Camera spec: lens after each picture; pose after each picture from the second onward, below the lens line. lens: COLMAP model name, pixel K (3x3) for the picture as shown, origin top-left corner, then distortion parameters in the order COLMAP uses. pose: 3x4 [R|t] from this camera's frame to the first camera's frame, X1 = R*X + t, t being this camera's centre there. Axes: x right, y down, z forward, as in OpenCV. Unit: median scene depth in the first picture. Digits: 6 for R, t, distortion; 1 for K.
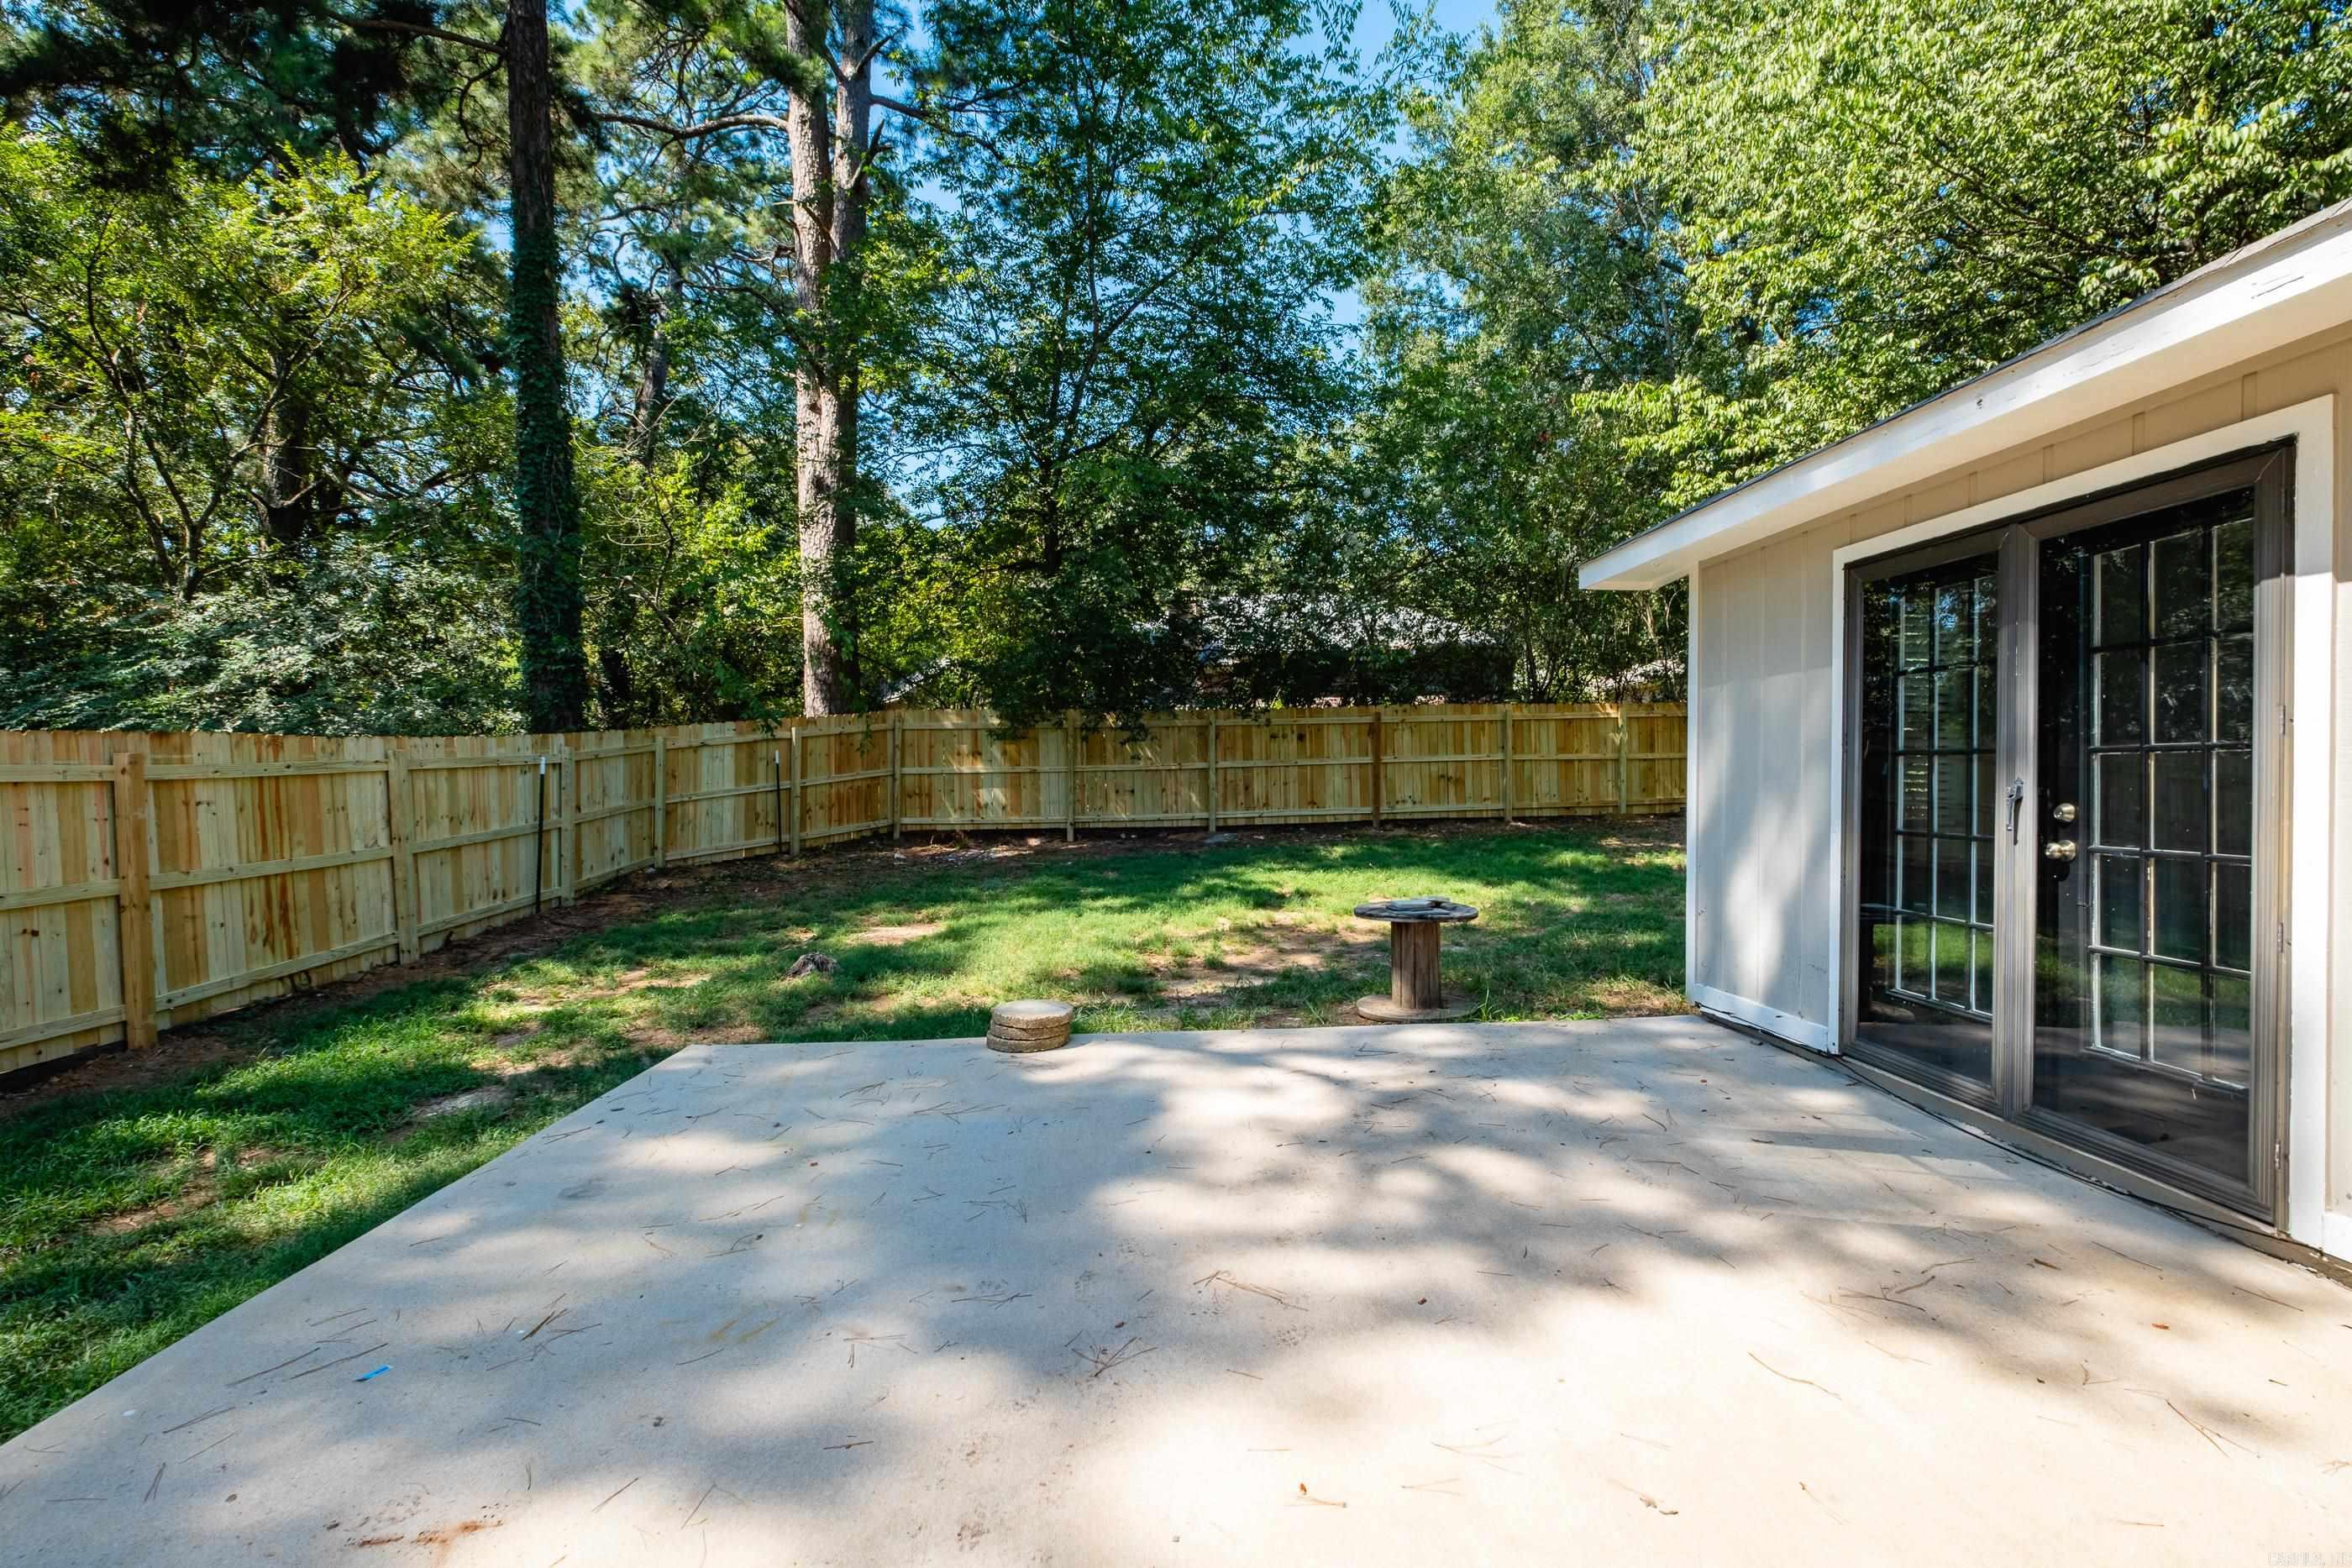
lens RADIAL K [[1034.5, 0, 1185.4], [0, 1034.5, 740.4], [0, 0, 1]] dist [0.002805, -0.001037]
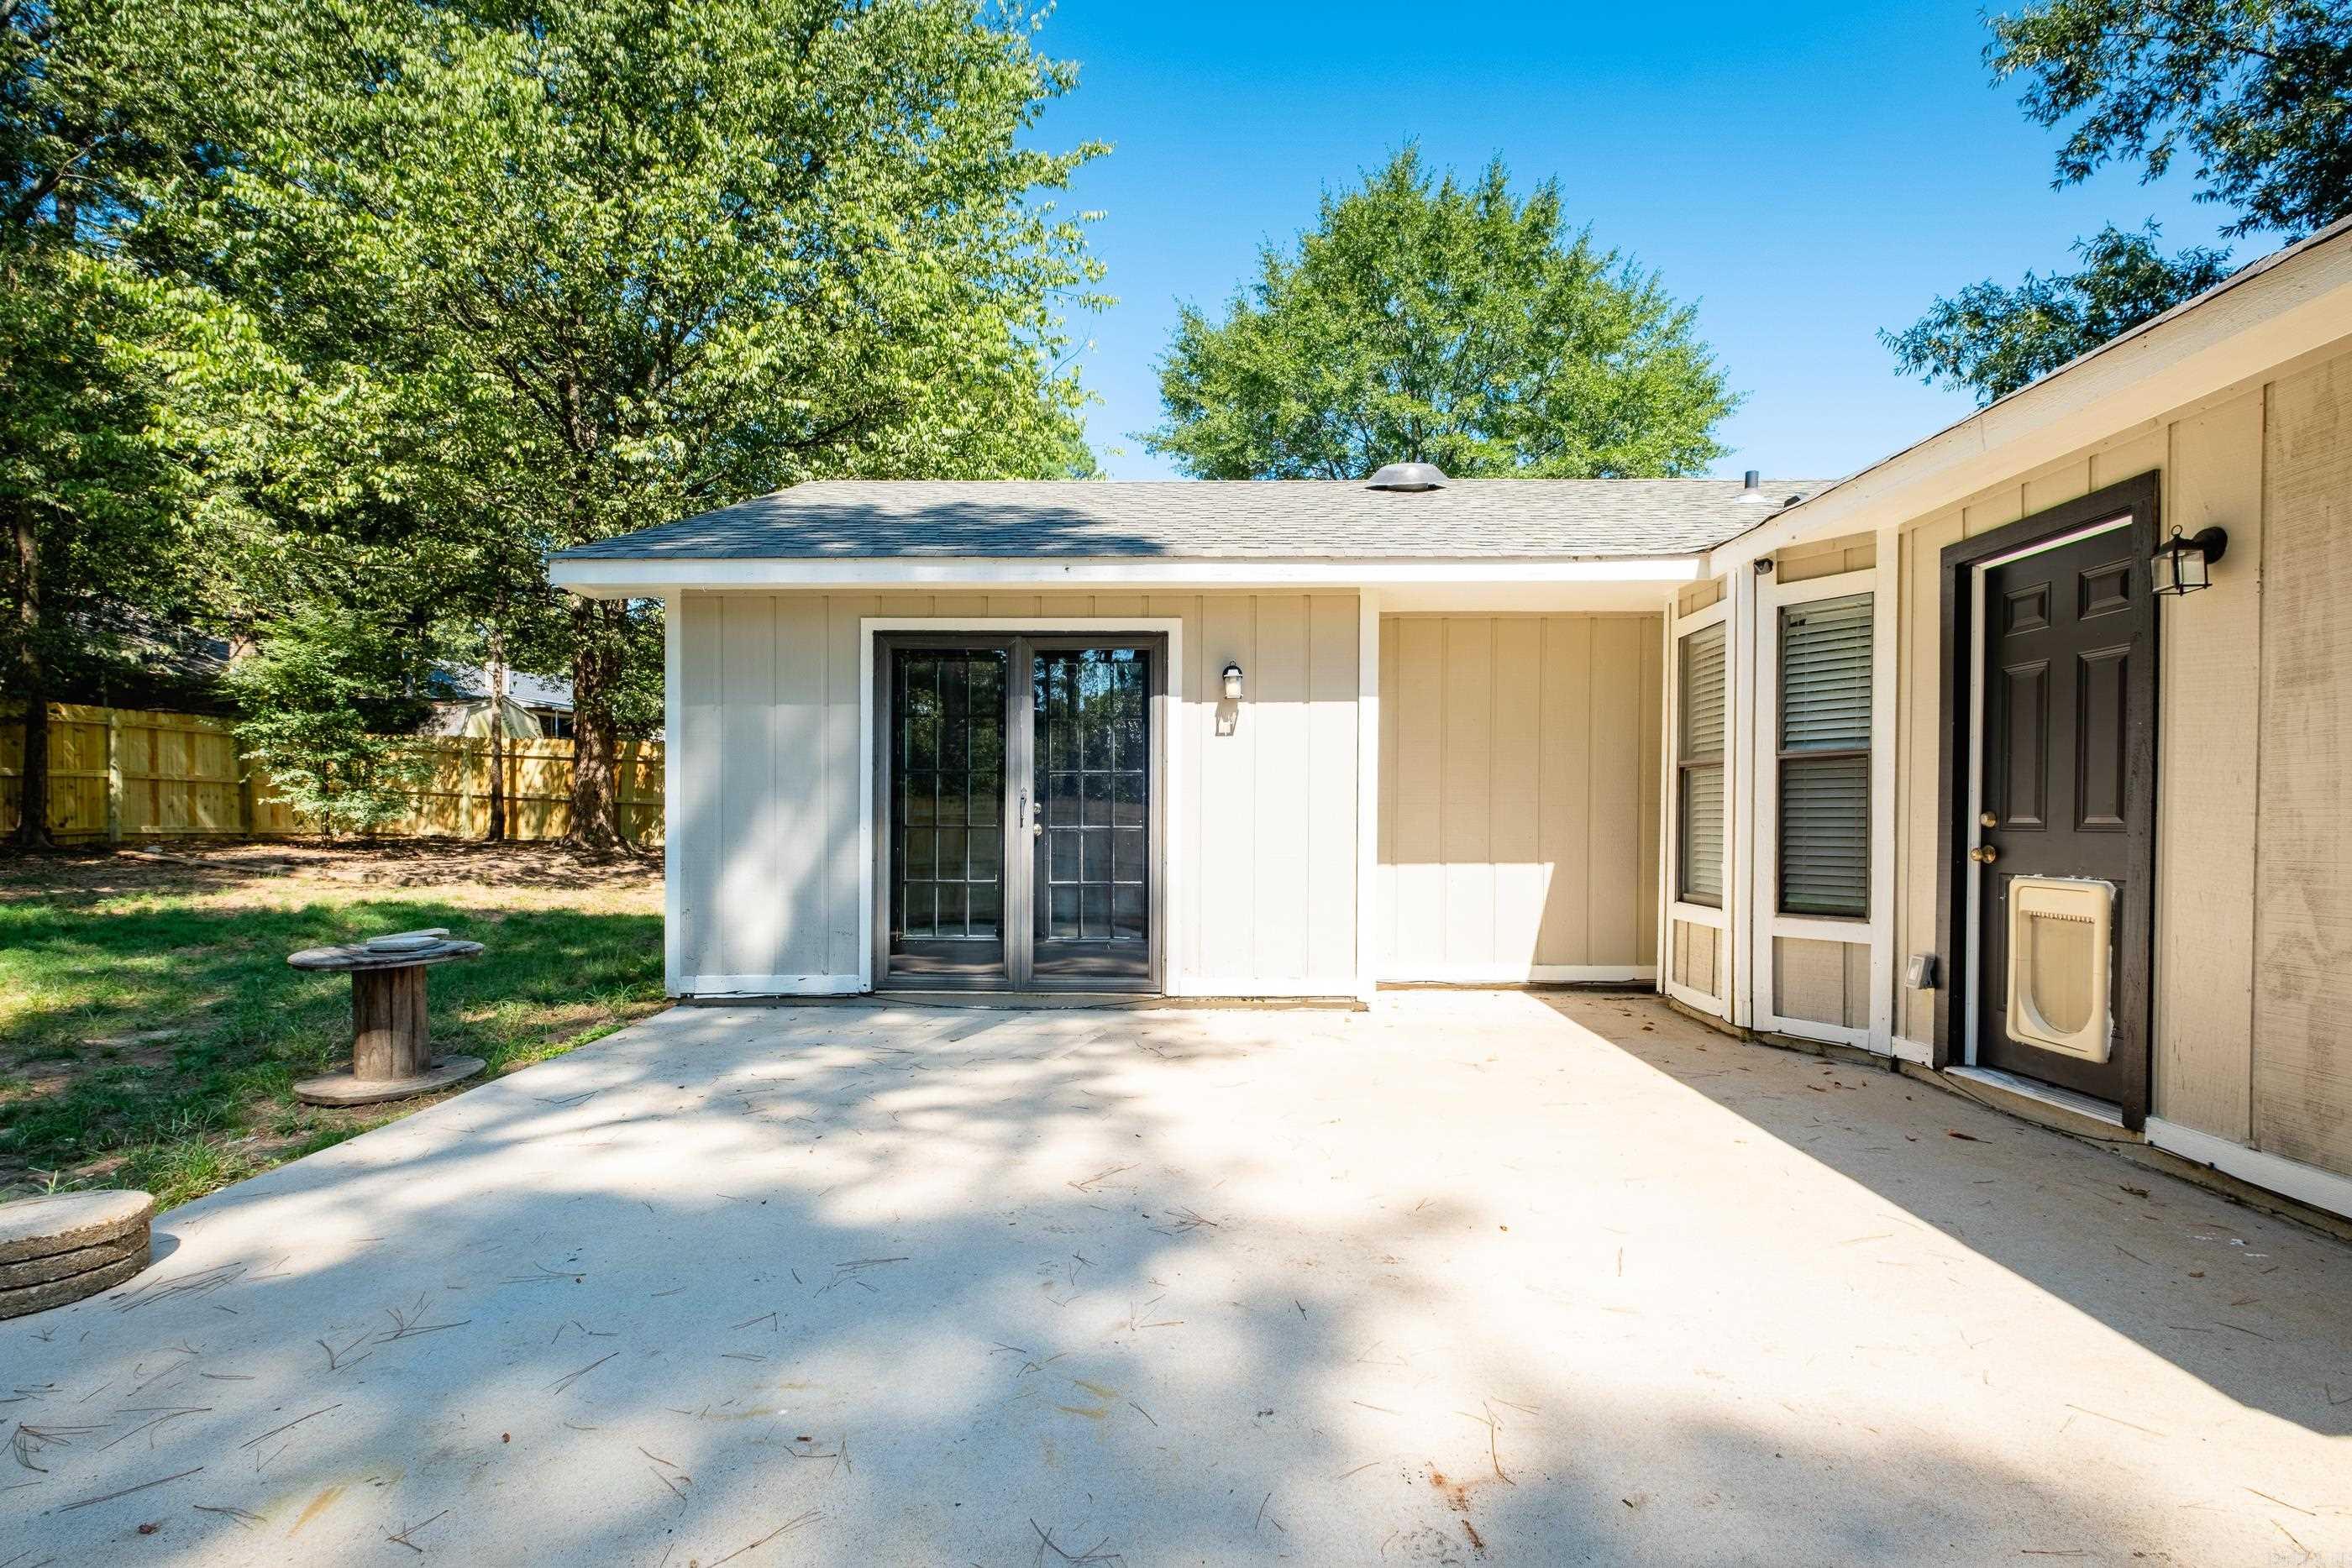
lens RADIAL K [[1060.9, 0, 1187.1], [0, 1060.9, 828.4], [0, 0, 1]] dist [0.001395, -0.001334]
pose [[0.062072, -0.010387, 0.998018, -0.729615], [-0.035033, 0.999307, 0.012579, 0.055726], [-0.997457, -0.035744, 0.061665, 0.493249]]
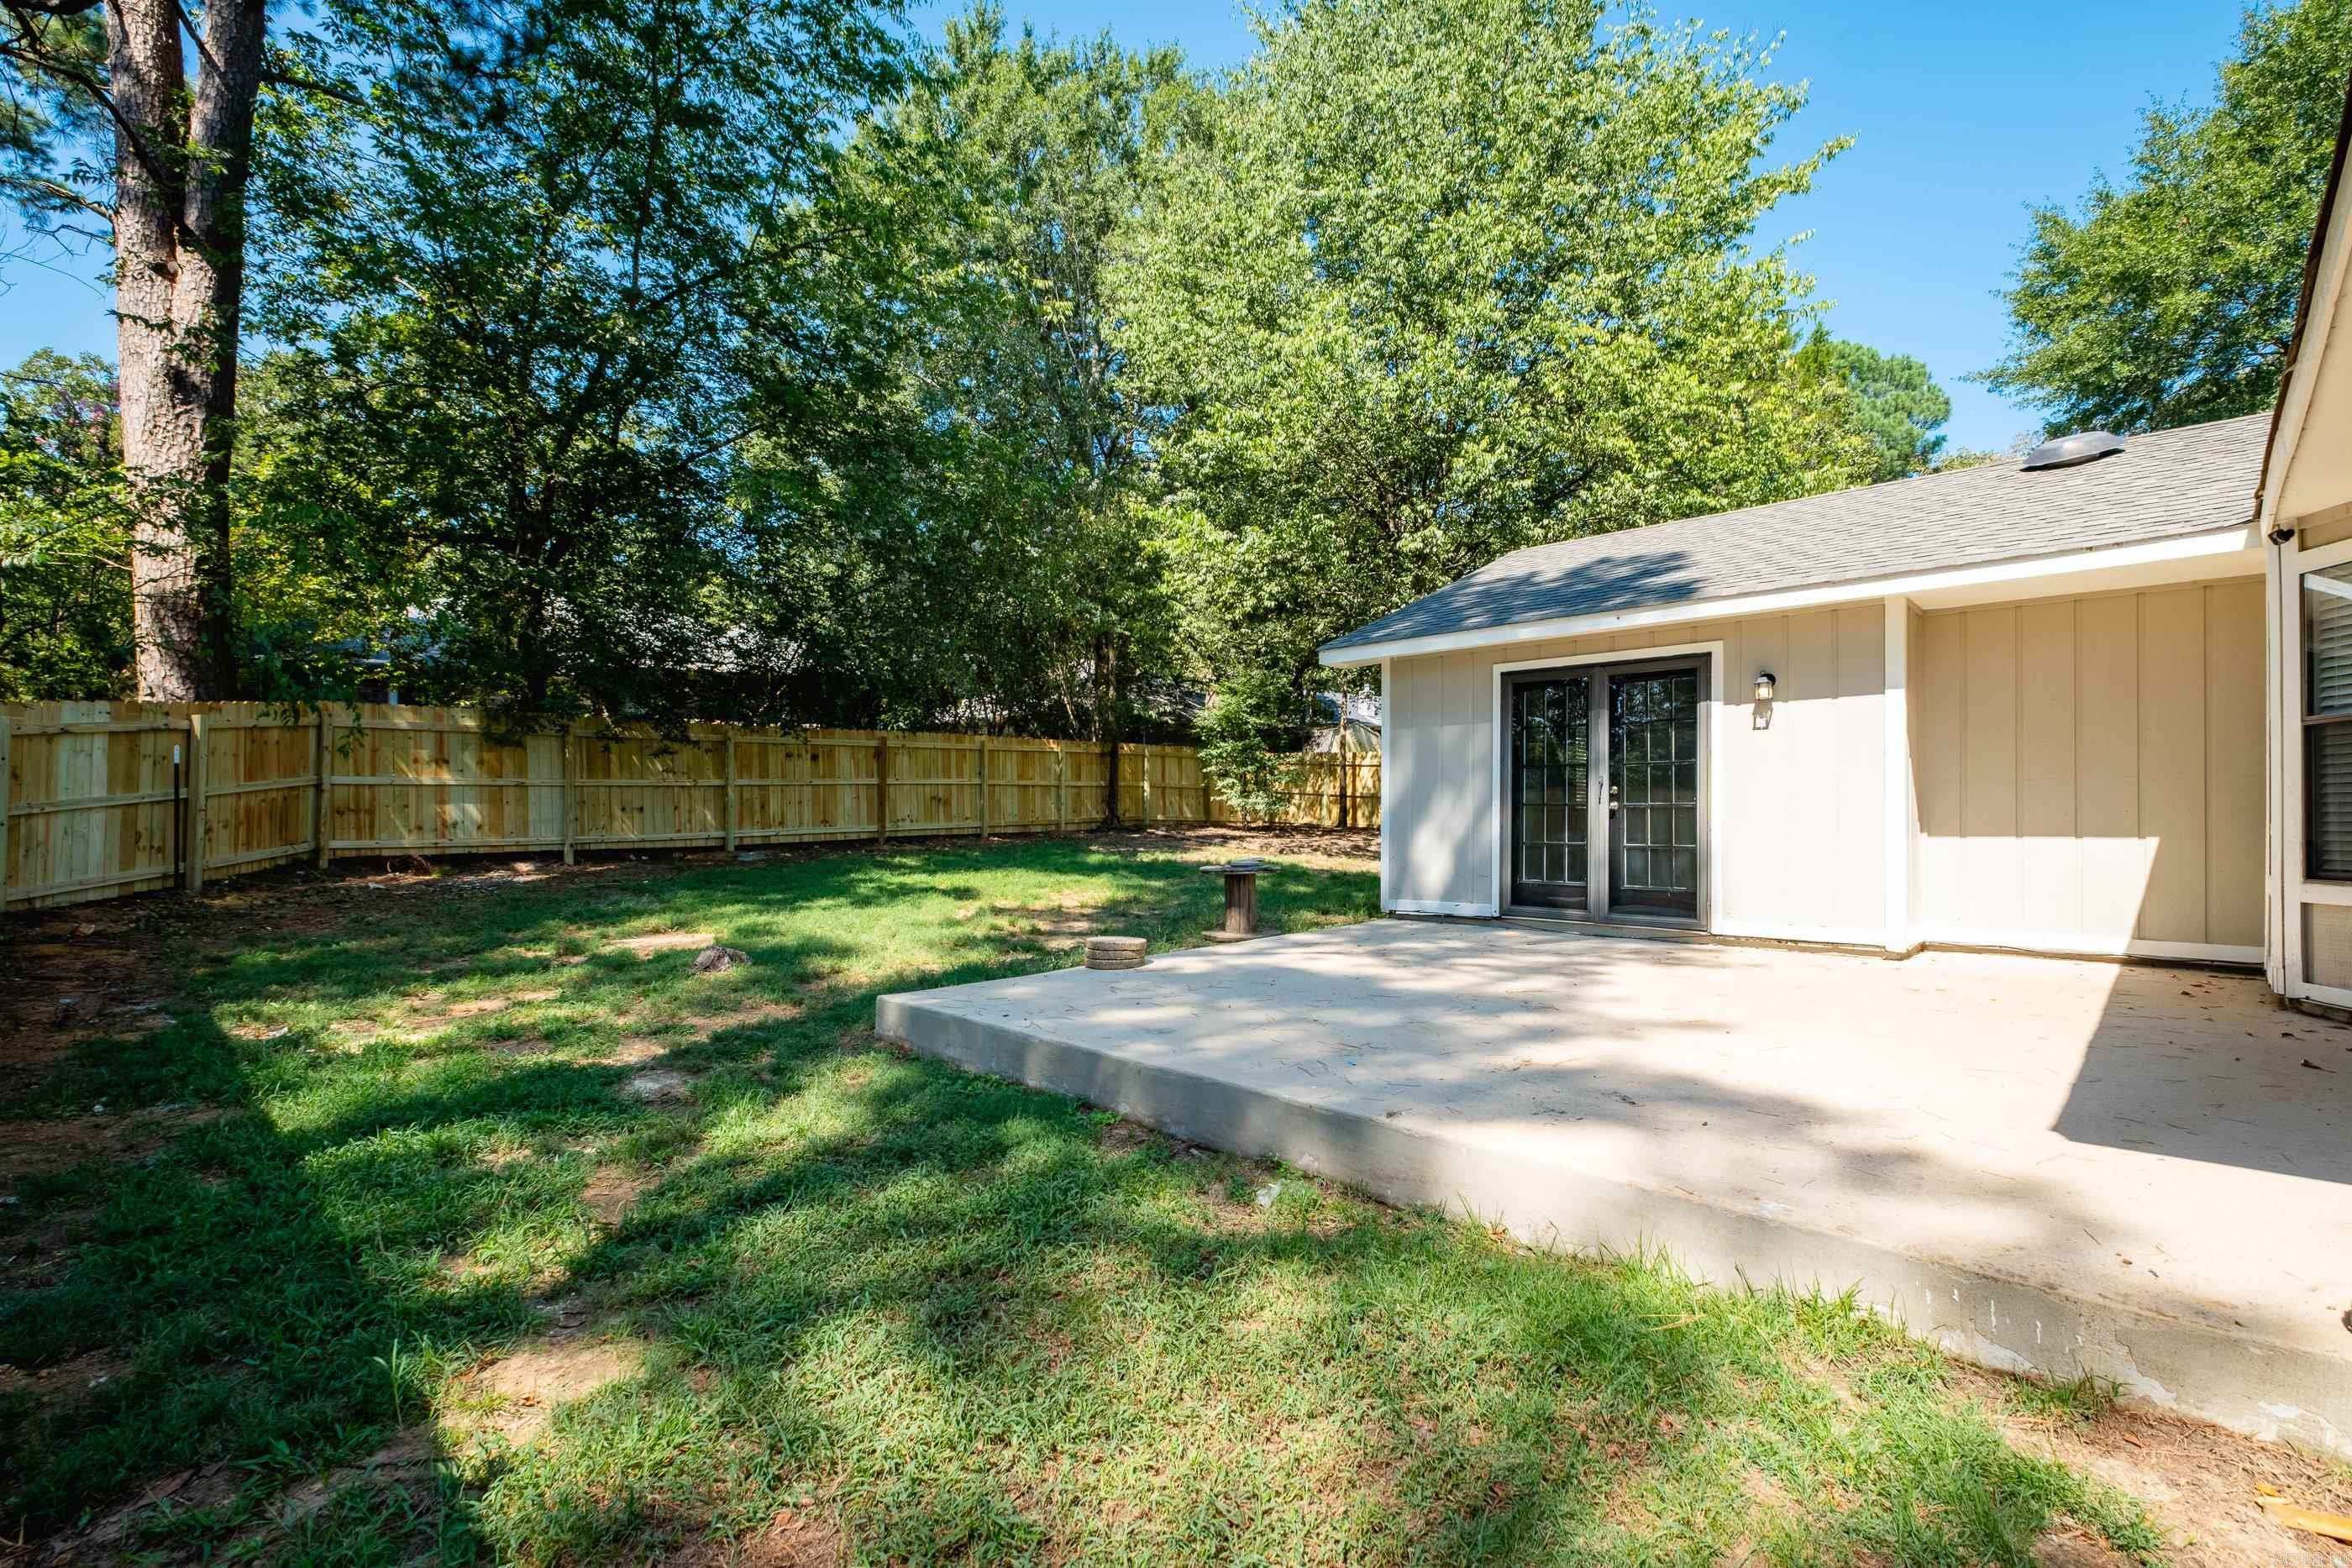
lens RADIAL K [[1063.4, 0, 1212.5], [0, 1063.4, 794.5], [0, 0, 1]] dist [-0.000934, -0.000358]
pose [[0.713610, 0.015421, 0.700373, -1.207739], [-0.024554, 0.999694, 0.003006, 0.073892], [-0.700113, -0.019342, 0.713770, -0.086331]]
